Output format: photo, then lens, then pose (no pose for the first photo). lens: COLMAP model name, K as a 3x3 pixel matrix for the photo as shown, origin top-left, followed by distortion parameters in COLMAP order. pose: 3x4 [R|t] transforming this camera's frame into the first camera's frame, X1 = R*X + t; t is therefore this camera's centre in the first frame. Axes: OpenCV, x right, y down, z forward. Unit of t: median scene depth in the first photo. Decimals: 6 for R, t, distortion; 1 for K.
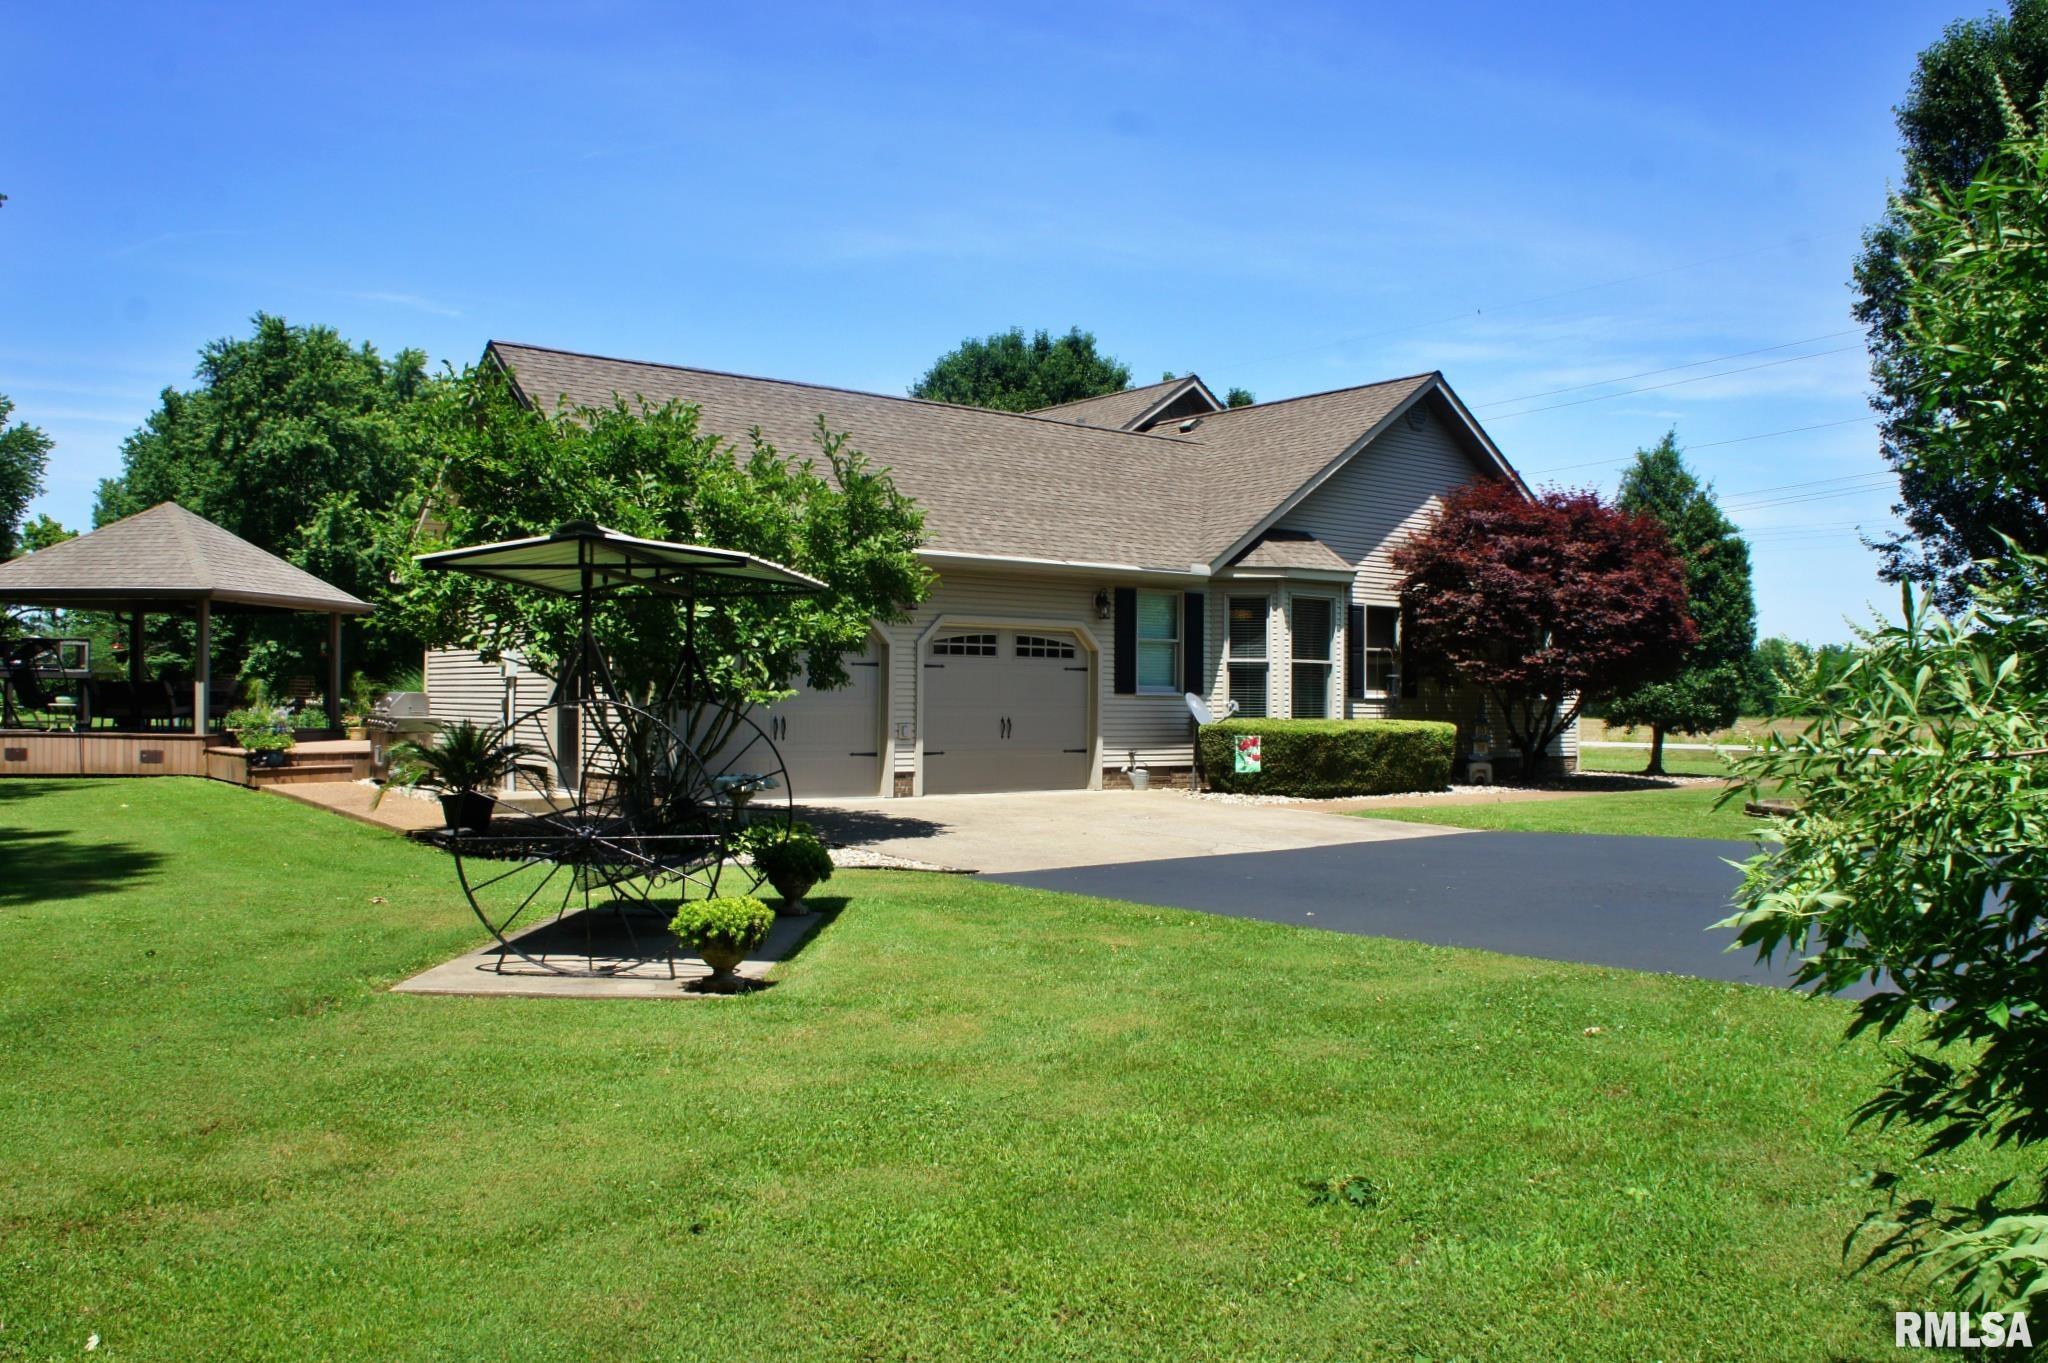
lens RADIAL K [[1629.7, 0, 1027.8], [0, 1629.7, 654.2], [0, 0, 1]] dist [-0.167080, 0.102225]
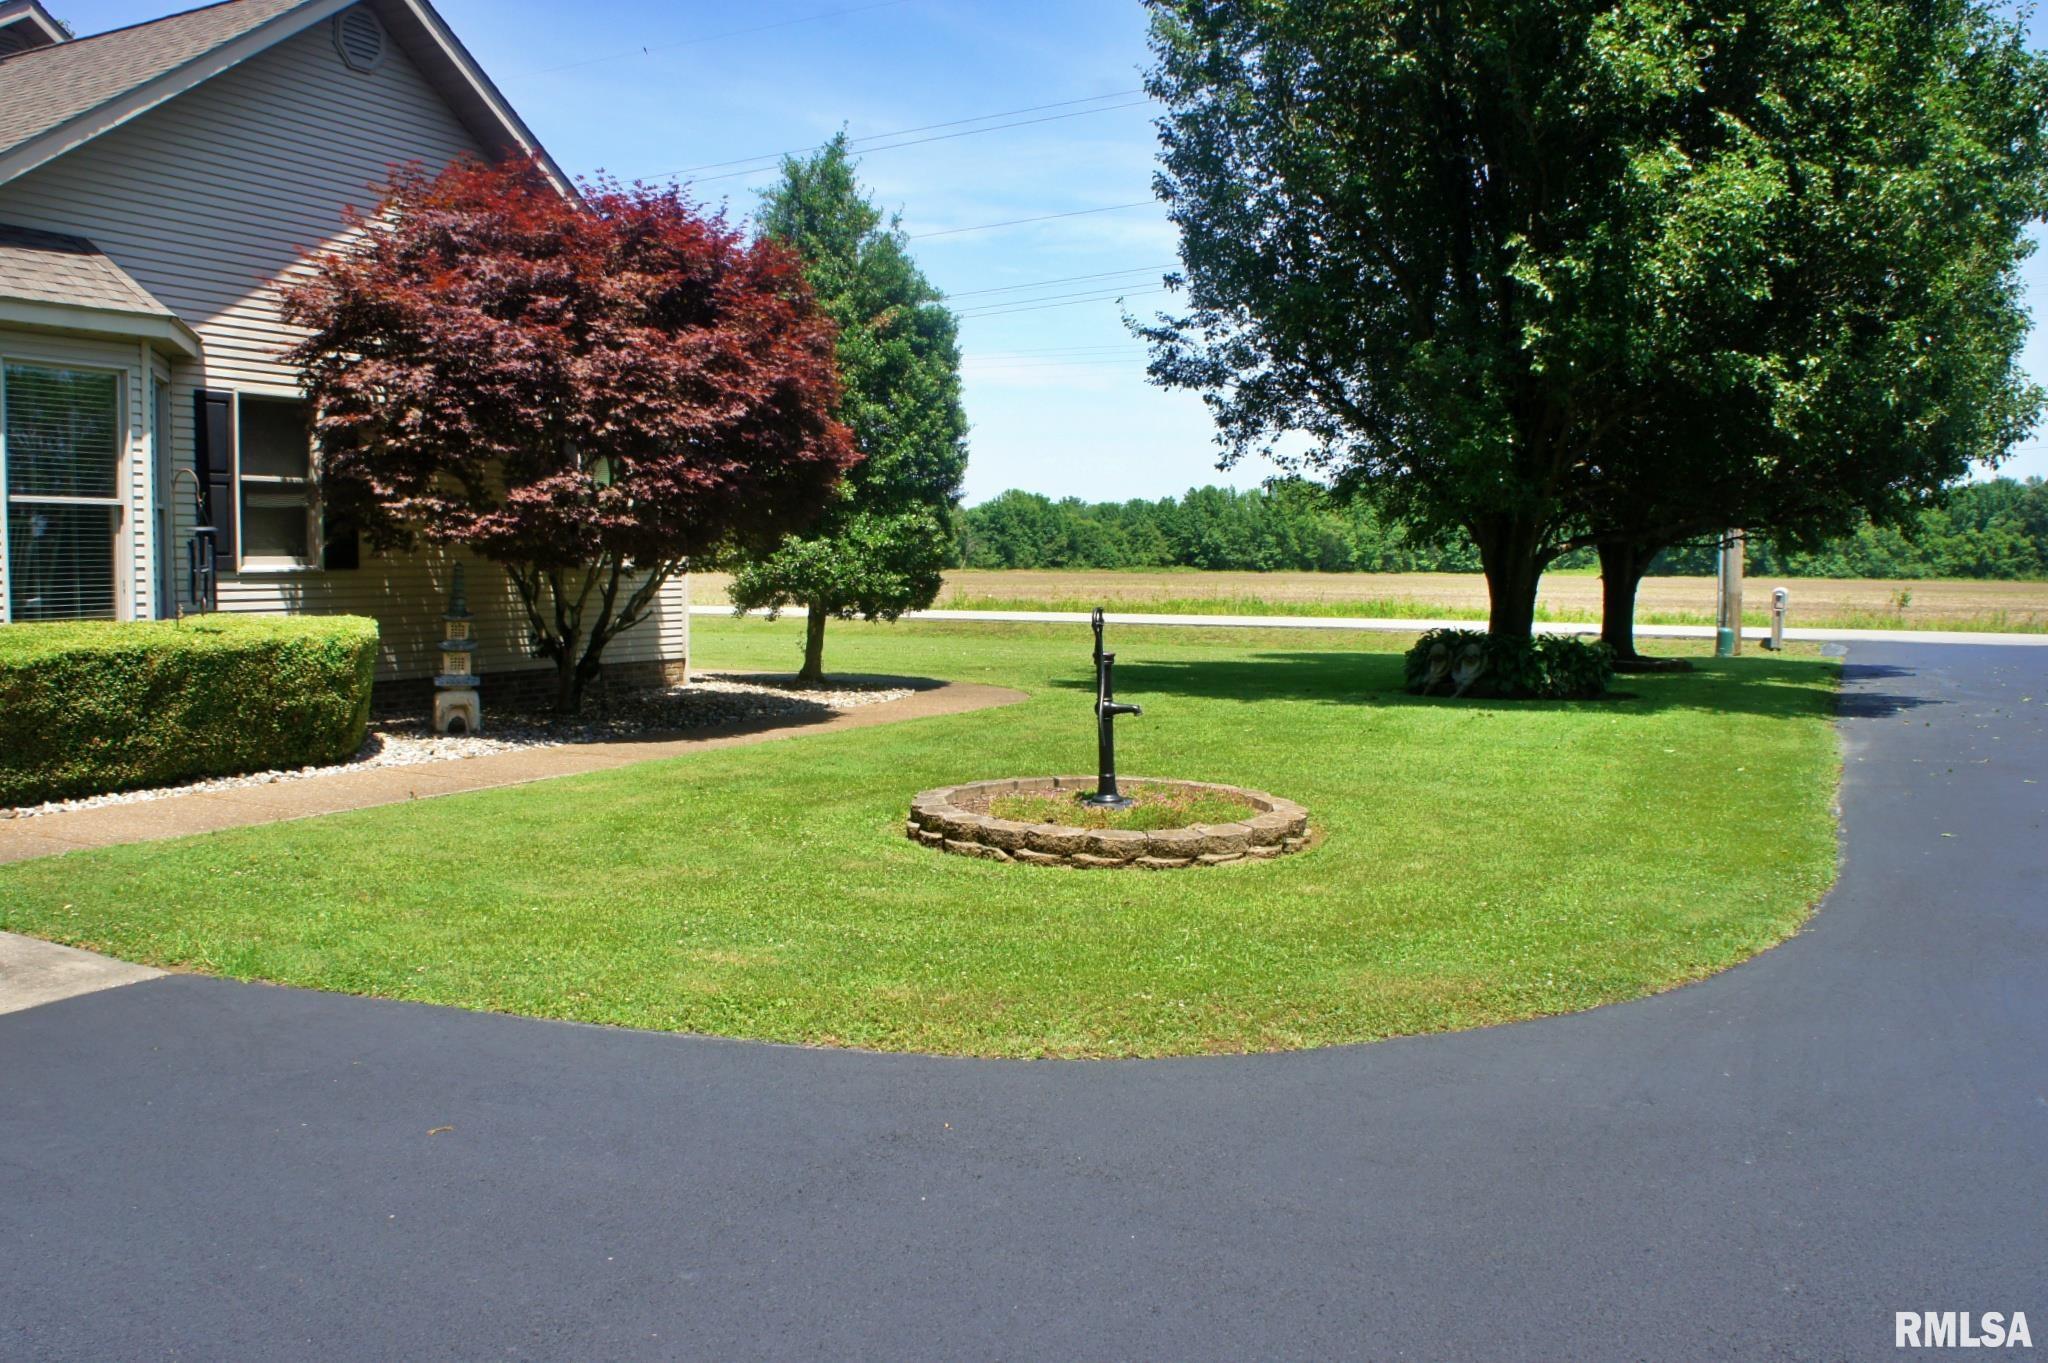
lens RADIAL K [[1629.7, 0, 1027.8], [0, 1629.7, 654.2], [0, 0, 1]] dist [-0.167080, 0.102225]
pose [[0.901328, -0.033193, 0.431864, 0.217755], [-0.006296, 0.995950, 0.089687, 0.006591], [-0.433092, -0.083557, 0.897469, 0.434088]]
